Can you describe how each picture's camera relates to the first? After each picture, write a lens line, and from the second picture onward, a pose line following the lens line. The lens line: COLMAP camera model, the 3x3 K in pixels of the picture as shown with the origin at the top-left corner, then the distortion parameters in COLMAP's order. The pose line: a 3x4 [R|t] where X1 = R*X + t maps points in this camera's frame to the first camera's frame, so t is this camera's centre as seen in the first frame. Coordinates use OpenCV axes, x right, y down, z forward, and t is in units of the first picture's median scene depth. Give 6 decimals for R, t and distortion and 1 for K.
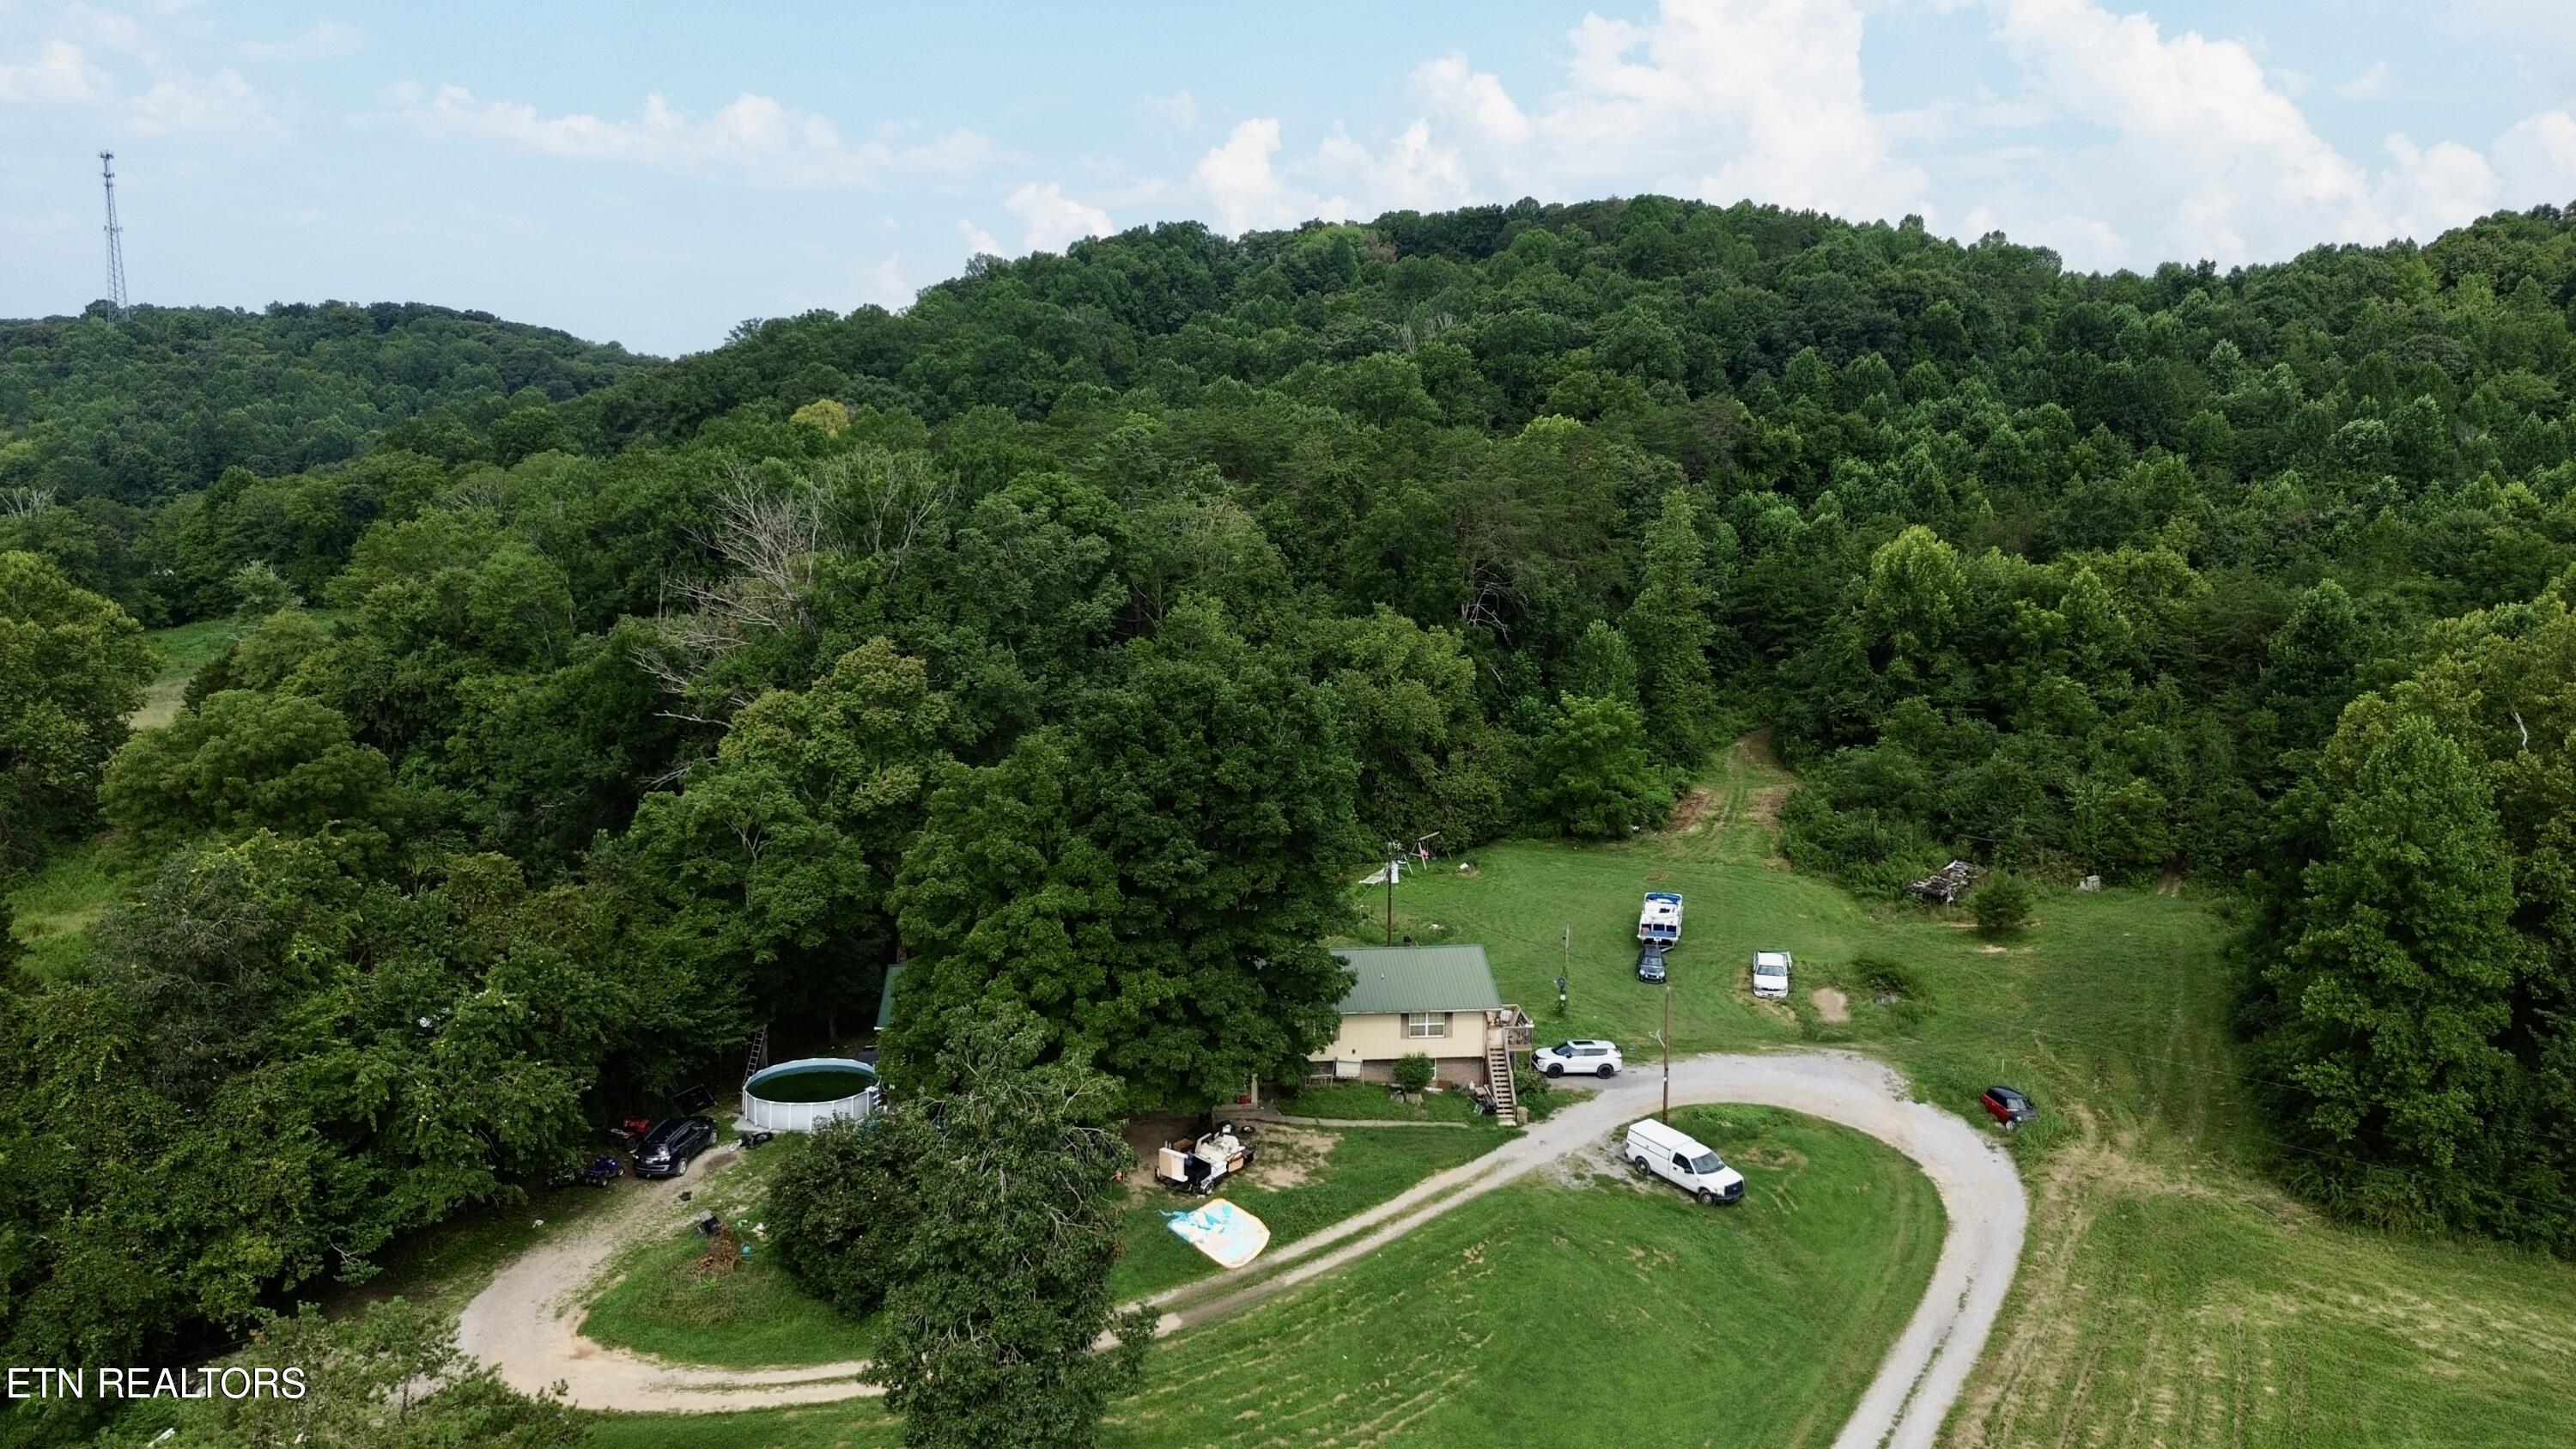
lens RADIAL K [[1794.3, 0, 1288.0], [0, 1794.3, 724.5], [0, 0, 1]] dist [0.071609, -0.072096]
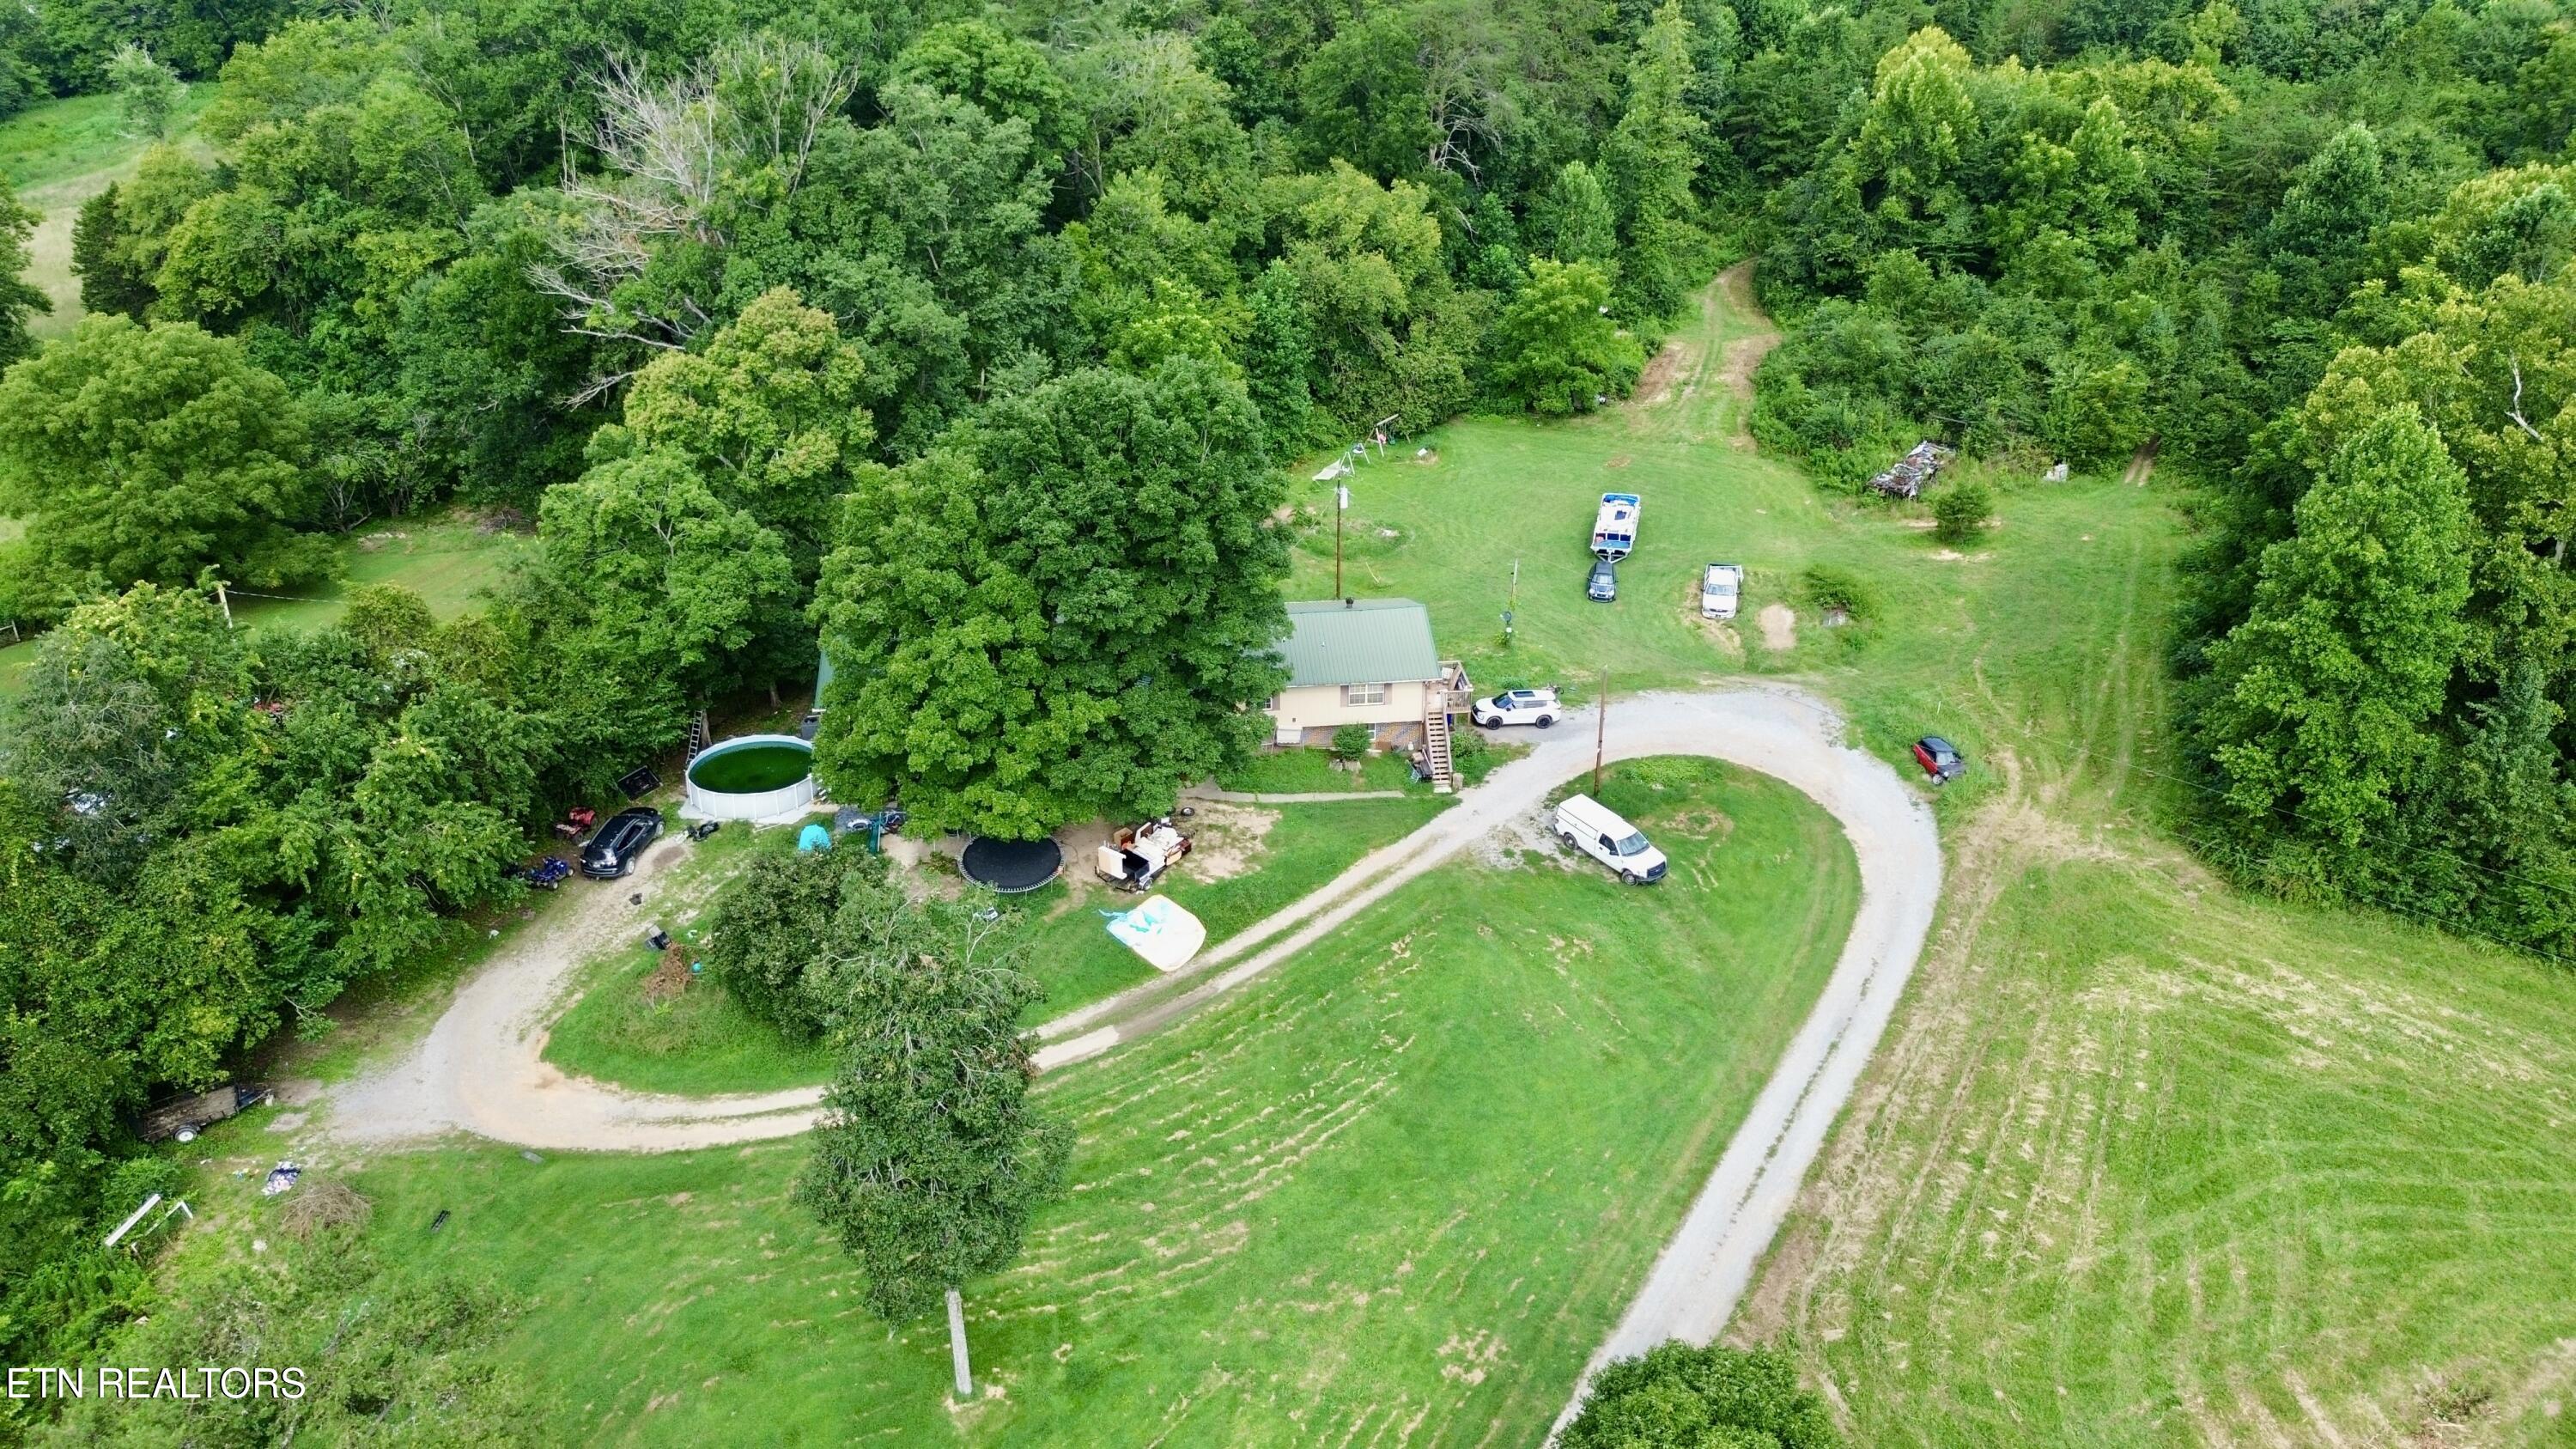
lens RADIAL K [[1788.0, 0, 1285.3], [0, 1788.0, 717.1], [0, 0, 1]] dist [0.077695, -0.078874]
pose [[0.999934, -0.010318, 0.005079, 0.029316], [0.008263, 0.951769, 0.306705, -0.138843], [-0.007999, -0.306642, 0.951791, 0.051301]]
